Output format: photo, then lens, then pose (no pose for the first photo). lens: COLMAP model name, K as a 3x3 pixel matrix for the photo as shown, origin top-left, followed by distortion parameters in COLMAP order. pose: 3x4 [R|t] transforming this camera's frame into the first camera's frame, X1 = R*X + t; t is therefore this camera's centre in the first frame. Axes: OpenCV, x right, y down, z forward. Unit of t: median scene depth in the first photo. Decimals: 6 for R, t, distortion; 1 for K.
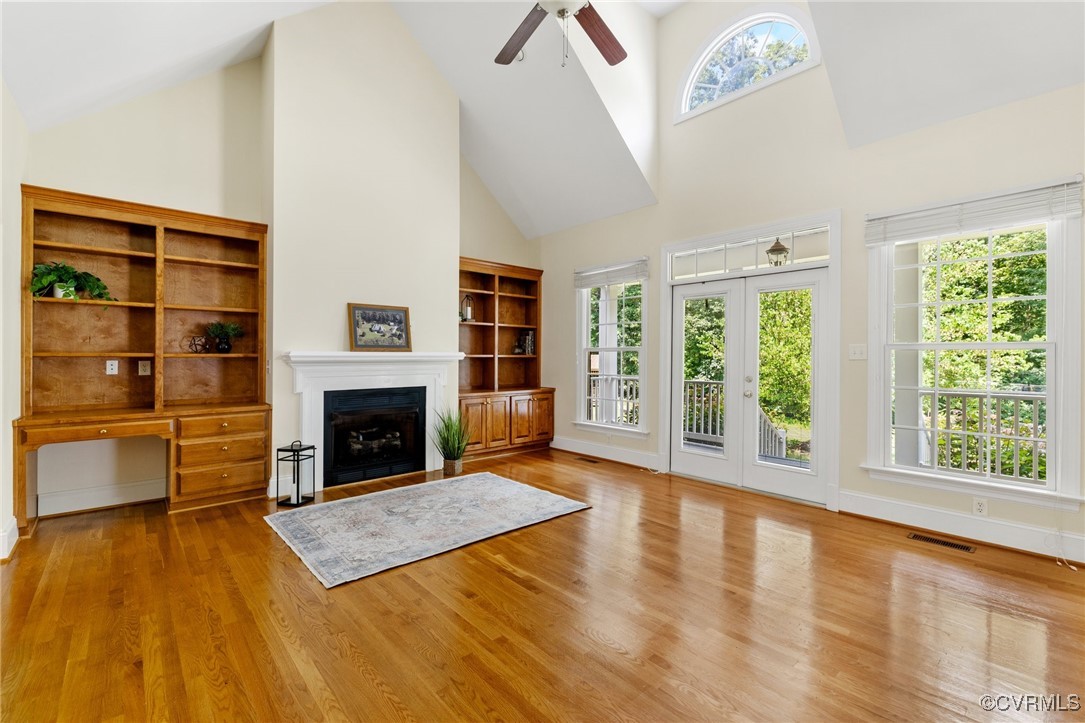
lens RADIAL K [[470.3, 0, 547.9], [0, 470.3, 356.2], [0, 0, 1]] dist [-0.002377, -0.000219]
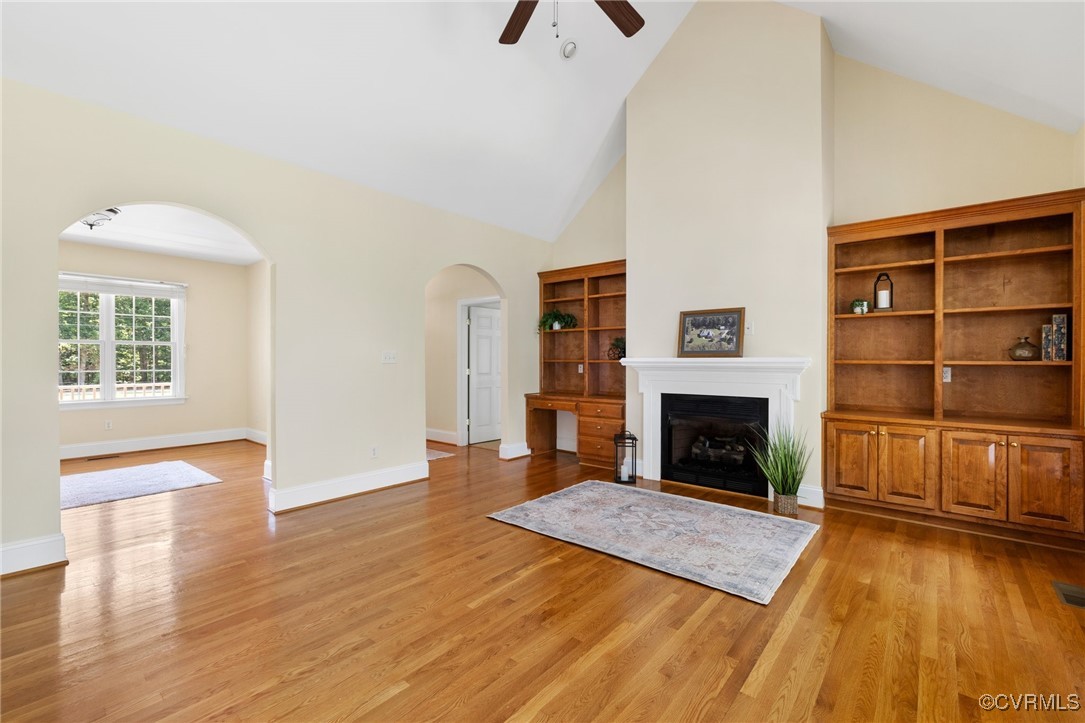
lens RADIAL K [[470.3, 0, 534.1], [0, 470.3, 366.1], [0, 0, 1]] dist [-0.002377, -0.000219]
pose [[0.124456, 0.009084, -0.992184, 0.631654], [-0.002605, 0.999958, 0.008829, 0.000516], [0.992222, 0.001486, 0.124474, 0.587618]]
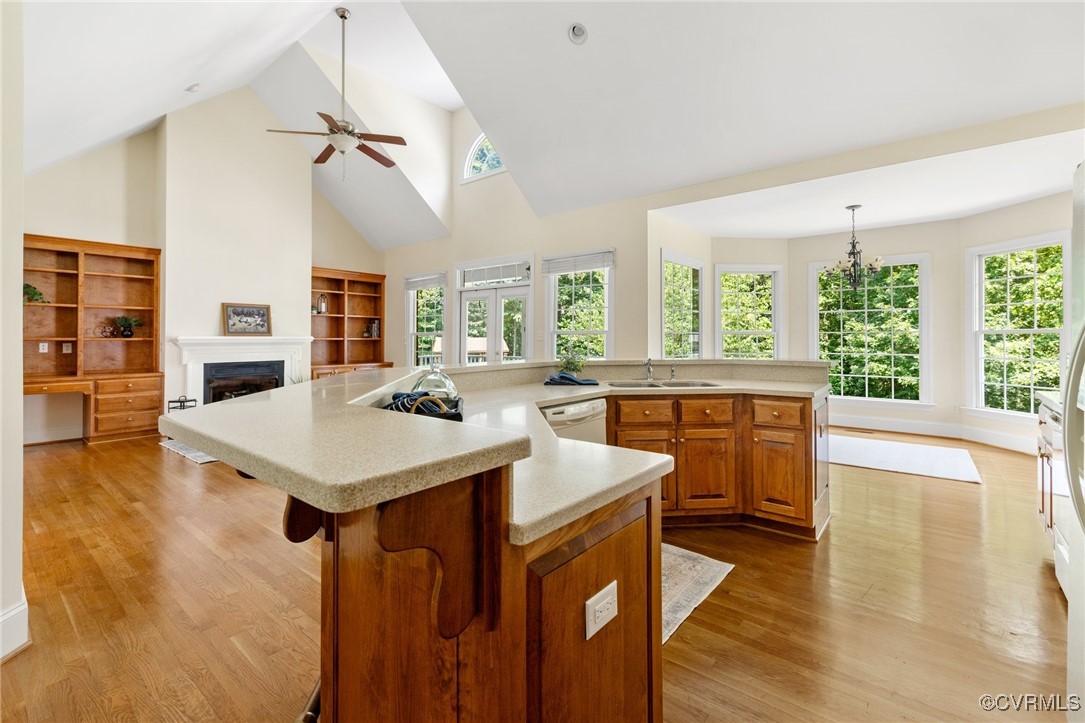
lens RADIAL K [[470.3, 0, 541.1], [0, 470.3, 335.4], [0, 0, 1]] dist [-0.002377, -0.000219]
pose [[0.988116, -0.002751, 0.153685, 0.350565], [0.003830, 0.999970, -0.006725, 0.001284], [-0.153662, 0.007234, 0.988097, -0.631395]]
